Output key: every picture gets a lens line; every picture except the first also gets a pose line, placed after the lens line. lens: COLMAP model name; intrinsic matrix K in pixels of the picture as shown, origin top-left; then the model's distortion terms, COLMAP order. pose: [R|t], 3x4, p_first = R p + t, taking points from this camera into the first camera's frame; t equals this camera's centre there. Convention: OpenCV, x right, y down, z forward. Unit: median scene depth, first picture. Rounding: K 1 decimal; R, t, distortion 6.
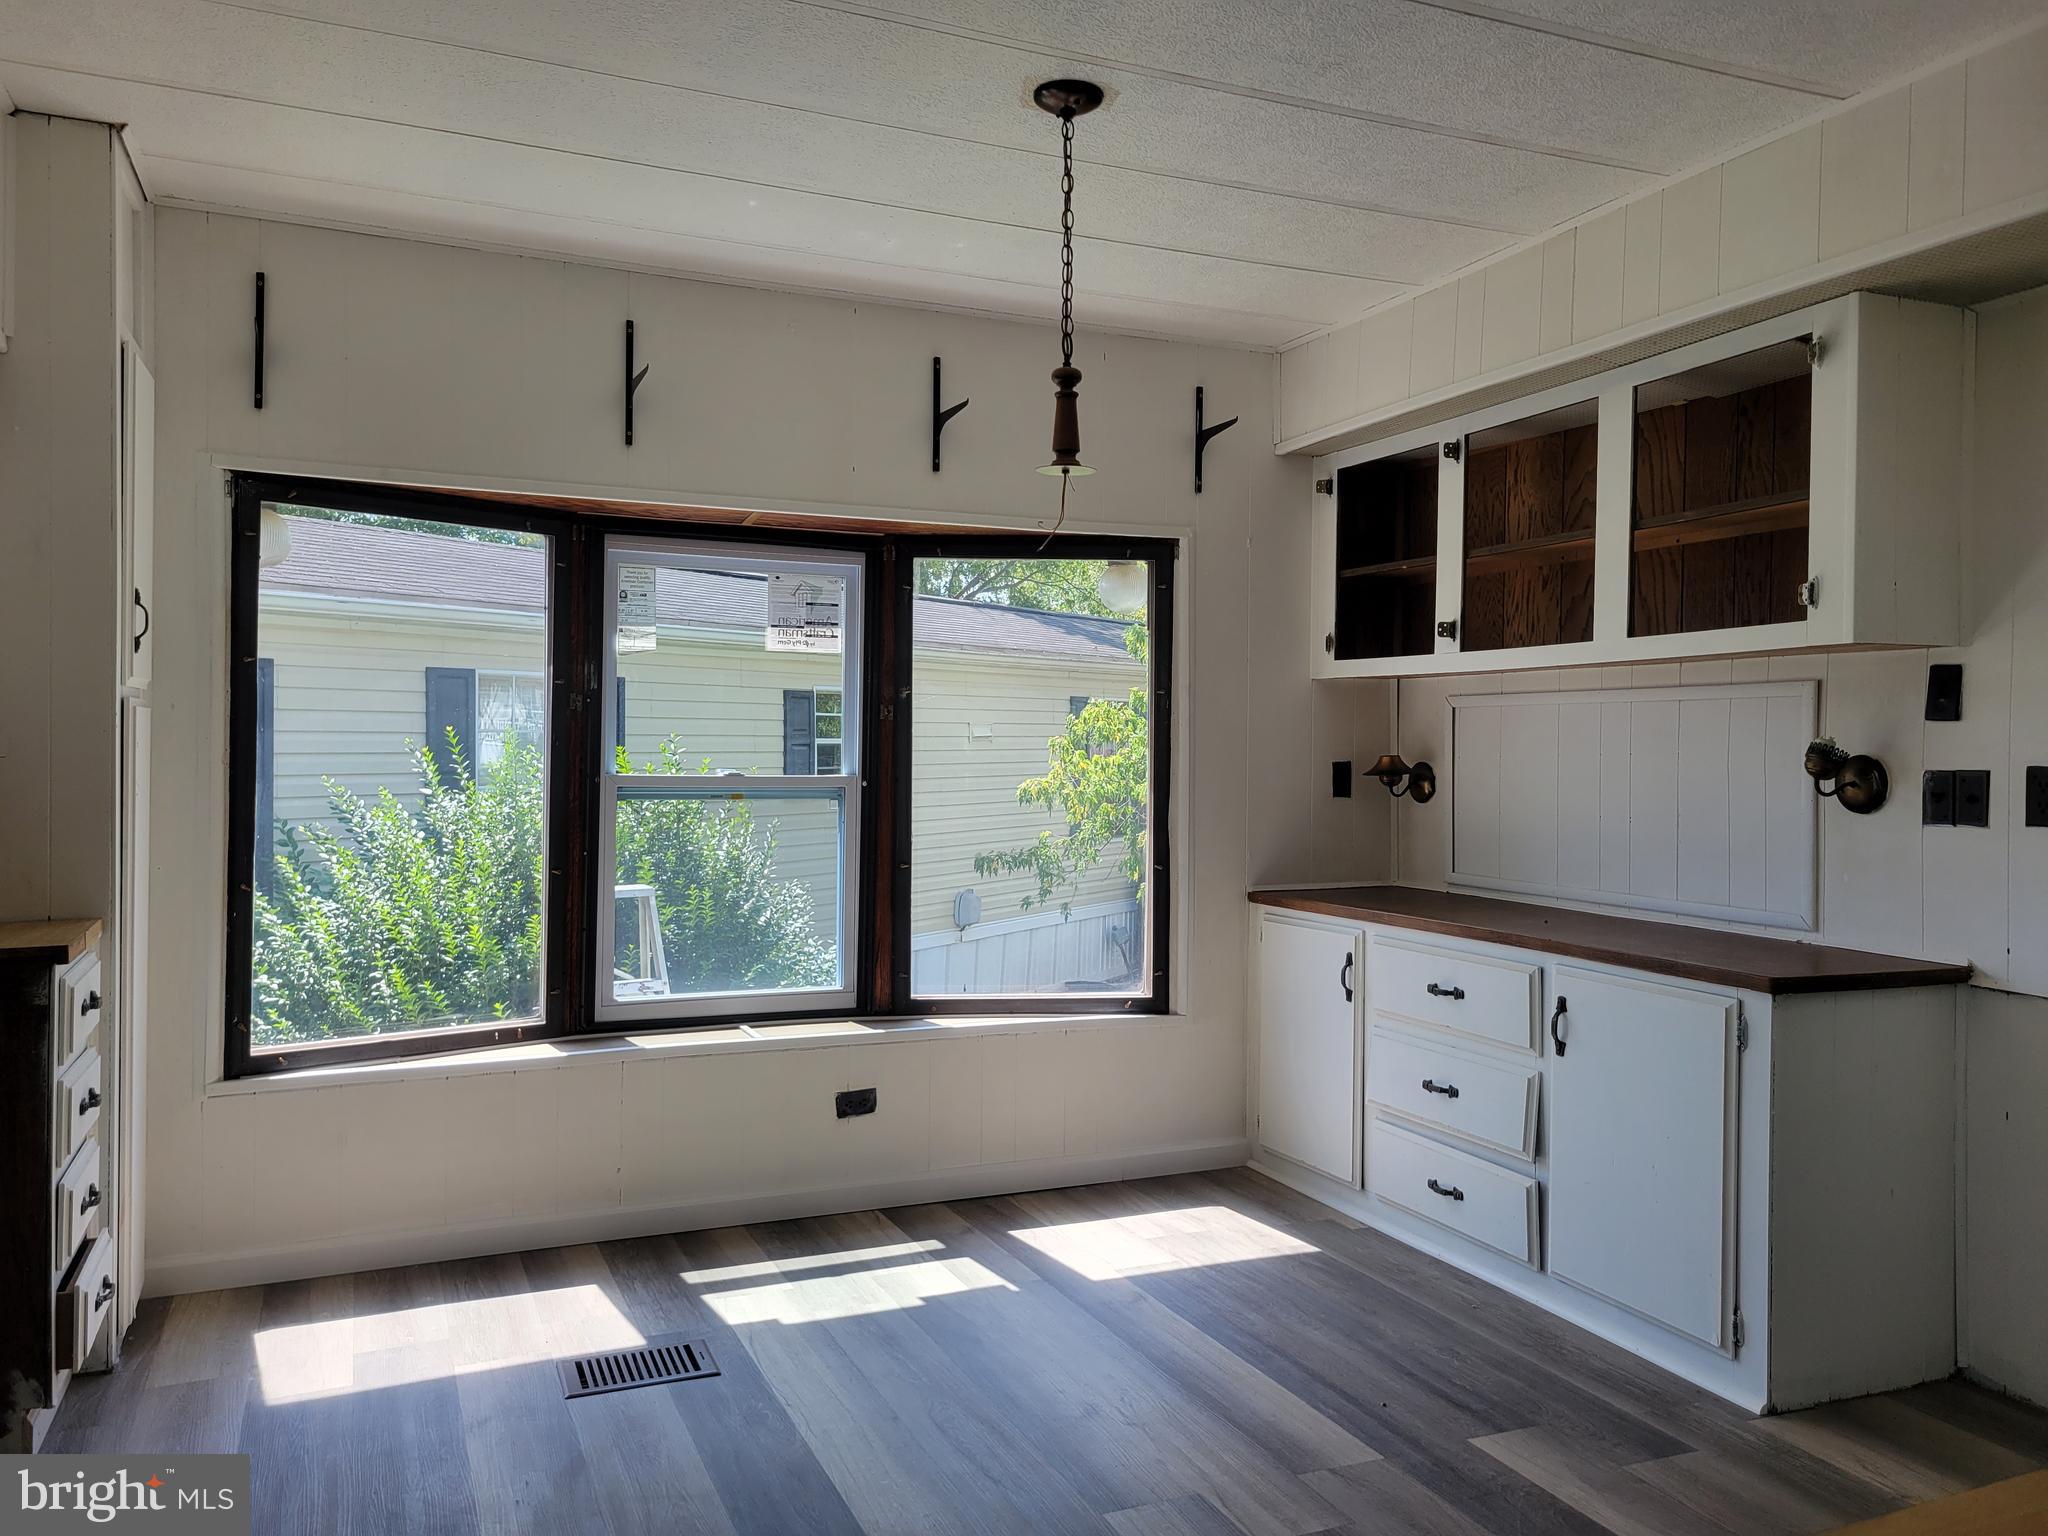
lens RADIAL K [[1518.0, 0, 1011.5], [0, 1518.0, 762.4], [0, 0, 1]] dist [0.049299, -0.000361]
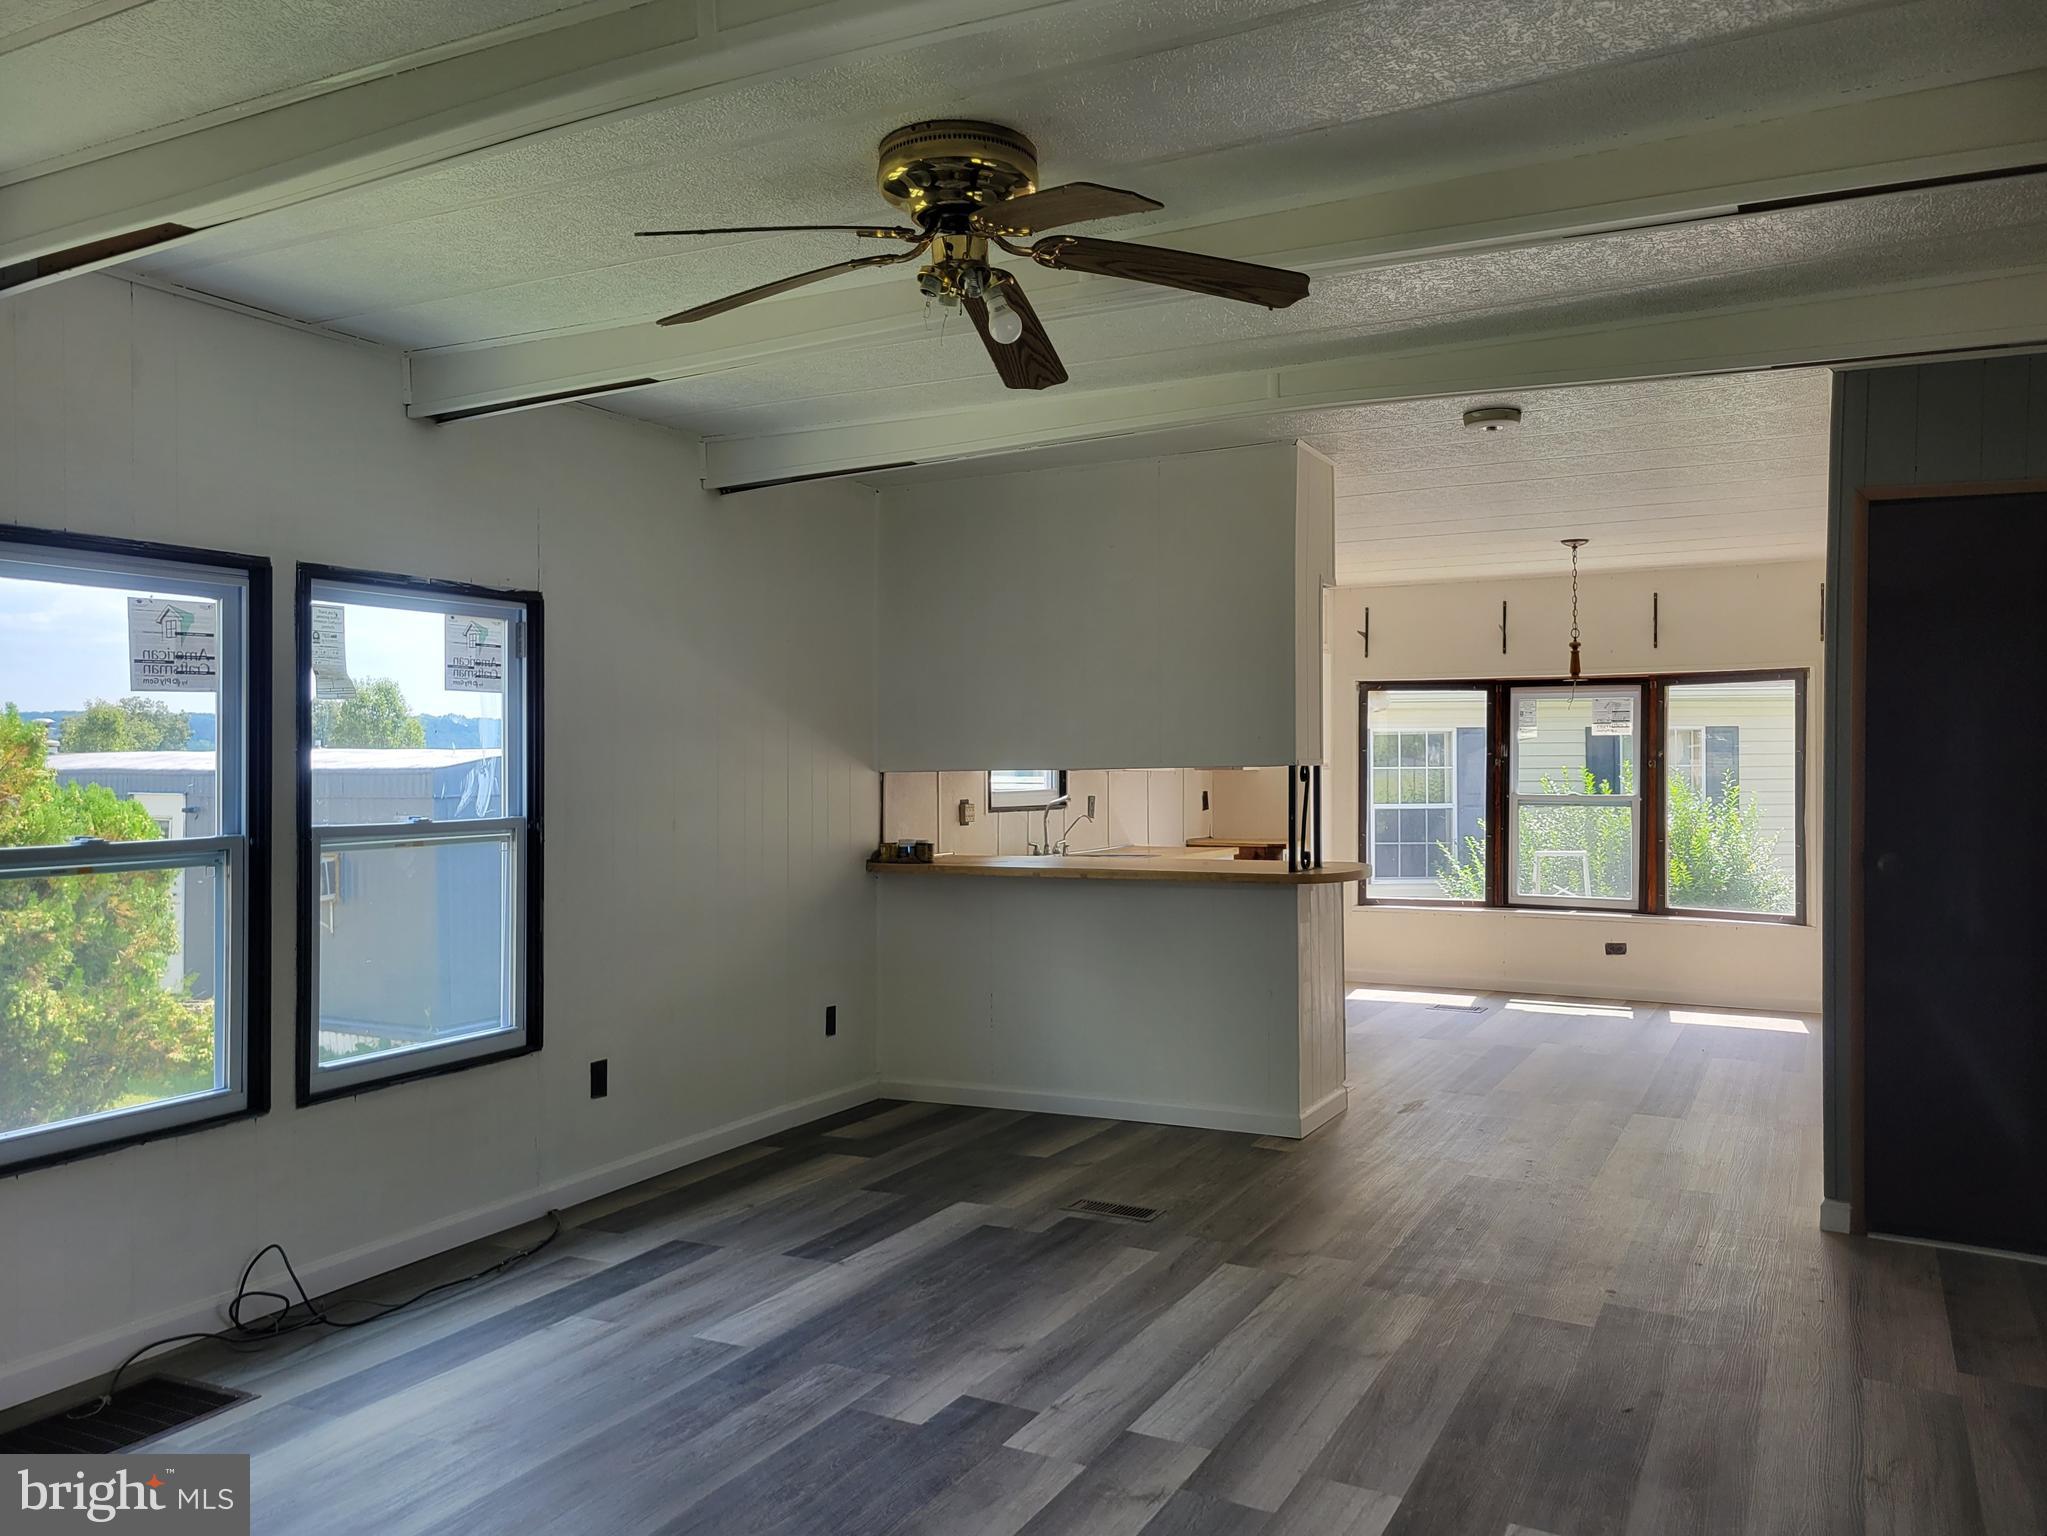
lens RADIAL K [[1550.3, 0, 1023.5], [0, 1550.3, 768.0], [0, 0, 1]] dist [0.049714, -0.007484]
pose [[0.630829, -0.008531, -0.775875, 0.997040], [0.001192, 0.999949, -0.010026, -0.007468], [0.775921, 0.005400, 0.630807, -0.949459]]
